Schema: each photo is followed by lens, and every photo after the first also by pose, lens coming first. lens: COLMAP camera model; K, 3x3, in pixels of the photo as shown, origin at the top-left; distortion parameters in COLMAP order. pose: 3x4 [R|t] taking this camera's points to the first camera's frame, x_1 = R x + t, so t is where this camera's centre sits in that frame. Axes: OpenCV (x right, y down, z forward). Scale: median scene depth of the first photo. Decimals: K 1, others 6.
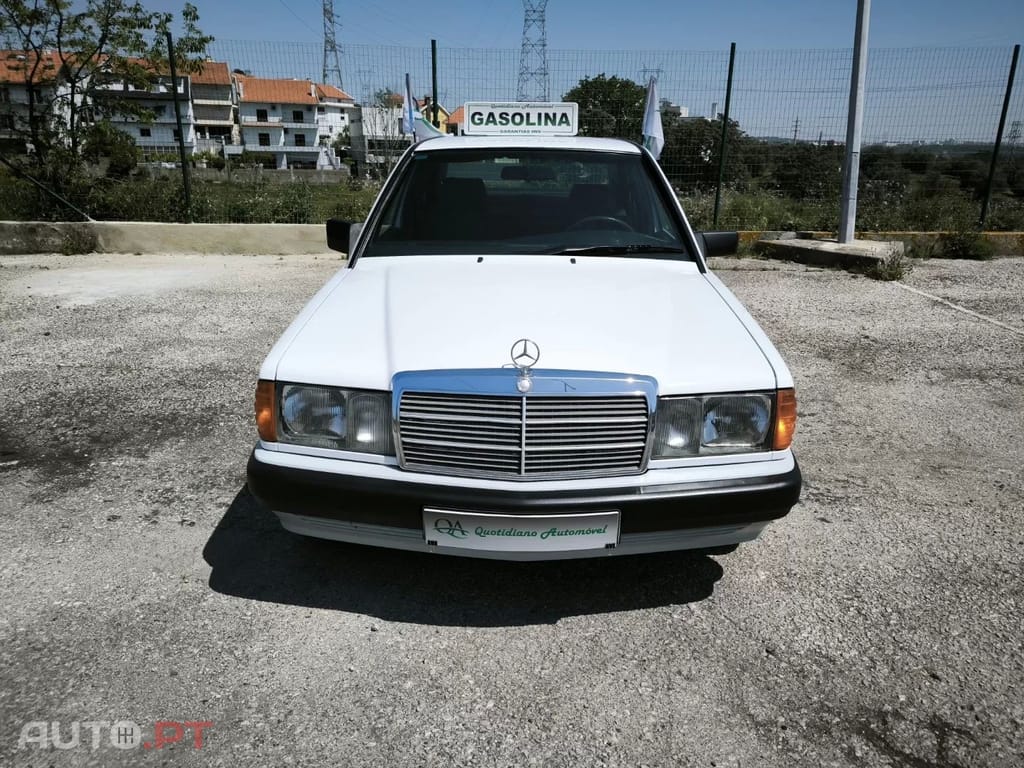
lens RADIAL K [[716.6, 0, 516.4], [0, 716.6, 379.5], [0, 0, 1]] dist [0.041078, -0.030566]
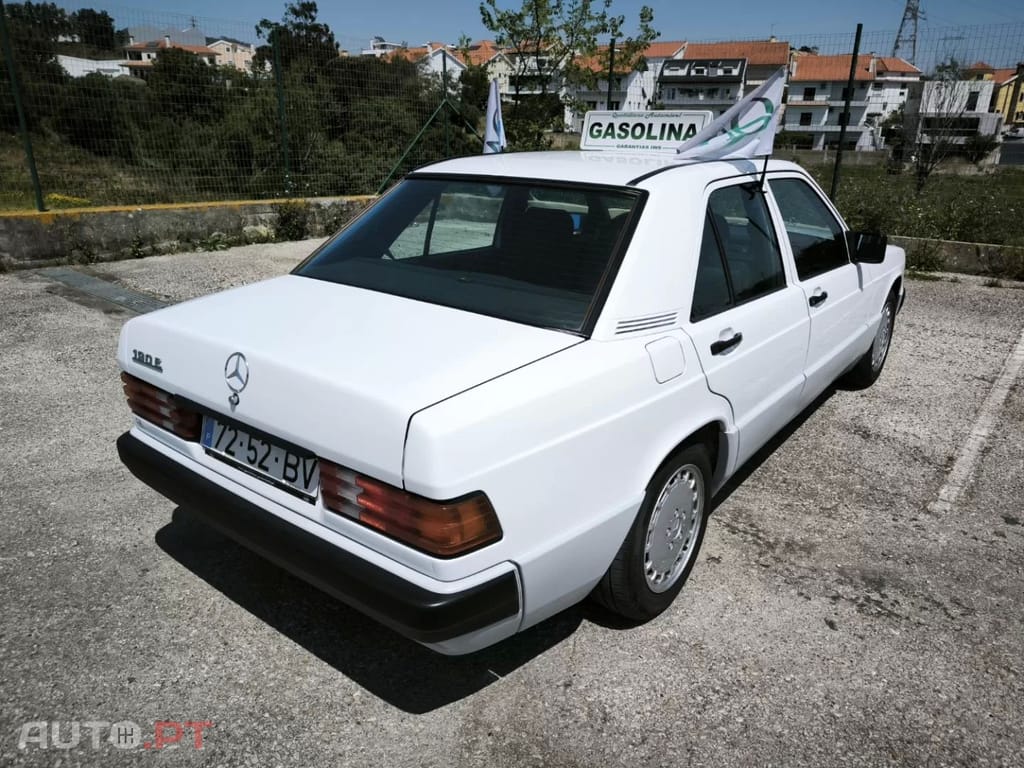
lens RADIAL K [[716.6, 0, 519.6], [0, 716.6, 379.4], [0, 0, 1]] dist [0.041078, -0.030566]
pose [[0.770209, 0.214370, -0.600686, 0.202071], [-0.198449, 0.975620, 0.093721, -0.031415], [0.606132, 0.047021, 0.793973, 0.031720]]
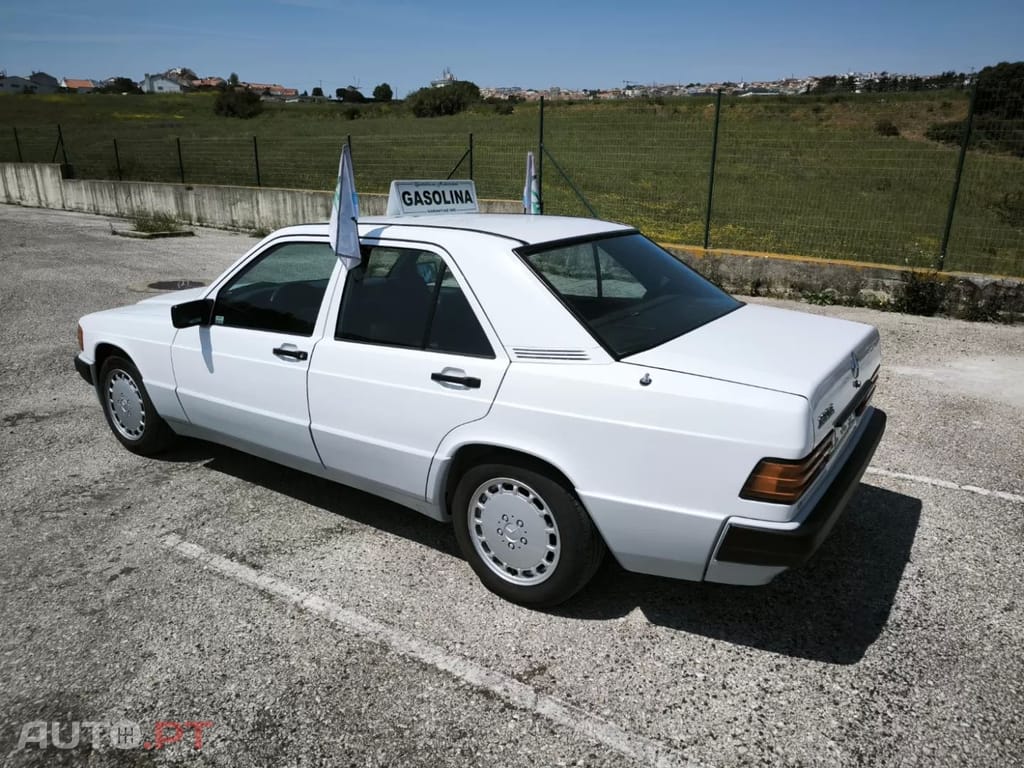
lens RADIAL K [[716.6, 0, 509.0], [0, 716.6, 376.9], [0, 0, 1]] dist [0.041078, -0.030566]
pose [[-0.558705, 0.218657, -0.800023, 0.356011], [-0.269287, 0.864531, 0.424347, -0.275293], [0.784432, 0.452521, -0.424137, 0.745710]]
